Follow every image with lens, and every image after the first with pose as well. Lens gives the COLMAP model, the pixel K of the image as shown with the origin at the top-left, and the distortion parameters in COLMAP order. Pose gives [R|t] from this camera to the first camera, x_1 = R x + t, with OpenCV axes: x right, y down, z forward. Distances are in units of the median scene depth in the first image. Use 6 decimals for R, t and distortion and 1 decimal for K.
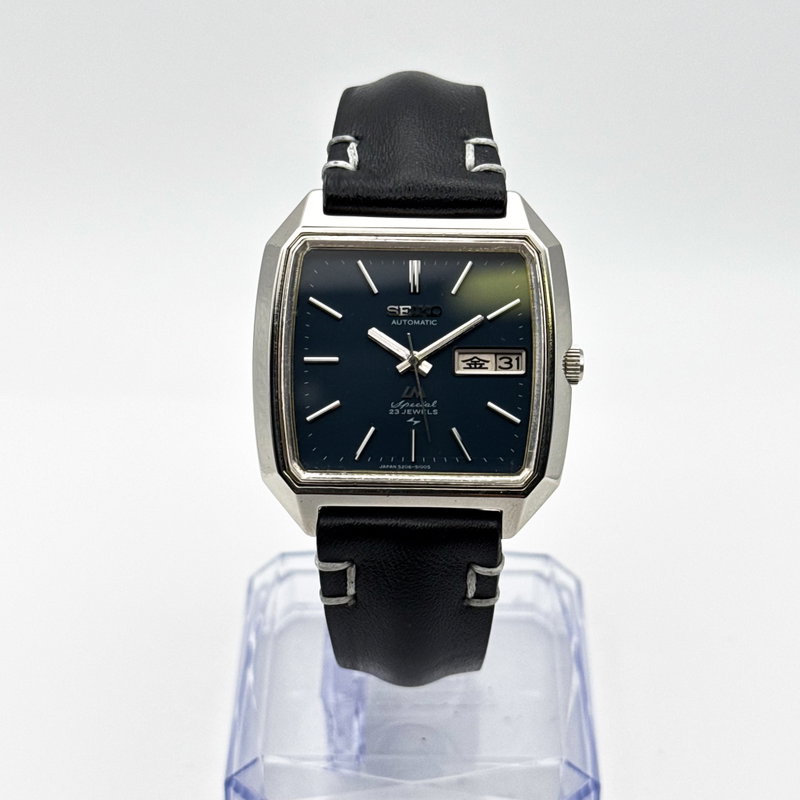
lens RADIAL K [[1894.3, 0, 400.0], [0, 1894.3, 400.0], [0, 0, 1]] dist [0.147056, -0.181987]
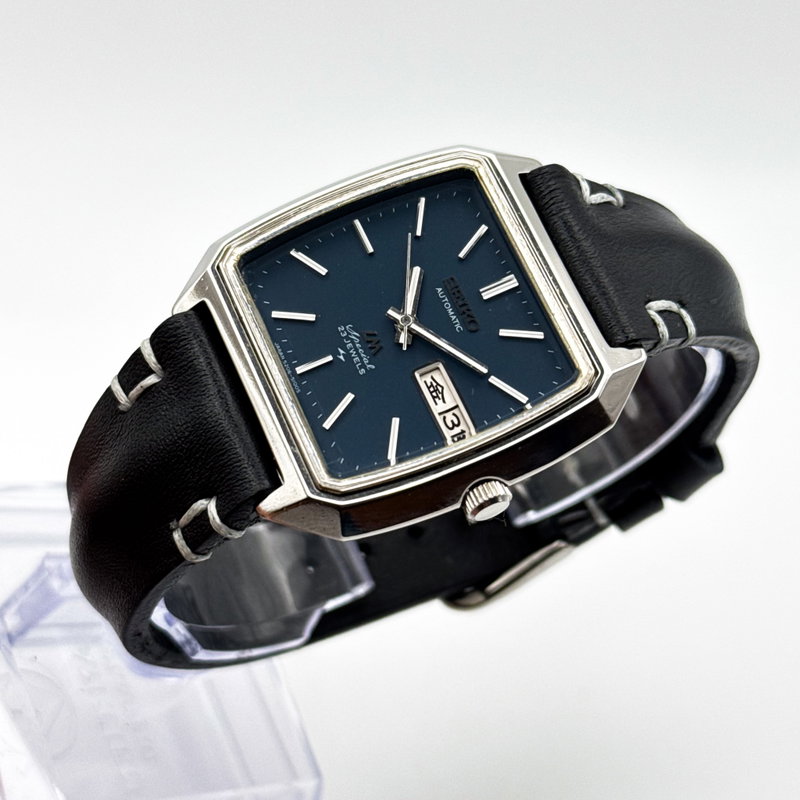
lens RADIAL K [[1894.3, 0, 400.0], [0, 1894.3, 400.0], [0, 0, 1]] dist [0.147056, -0.181987]
pose [[0.410598, 0.826100, -0.385963, 0.356316], [-0.907091, 0.413109, -0.080786, 0.063462], [0.092708, 0.383275, 0.918970, 0.239526]]
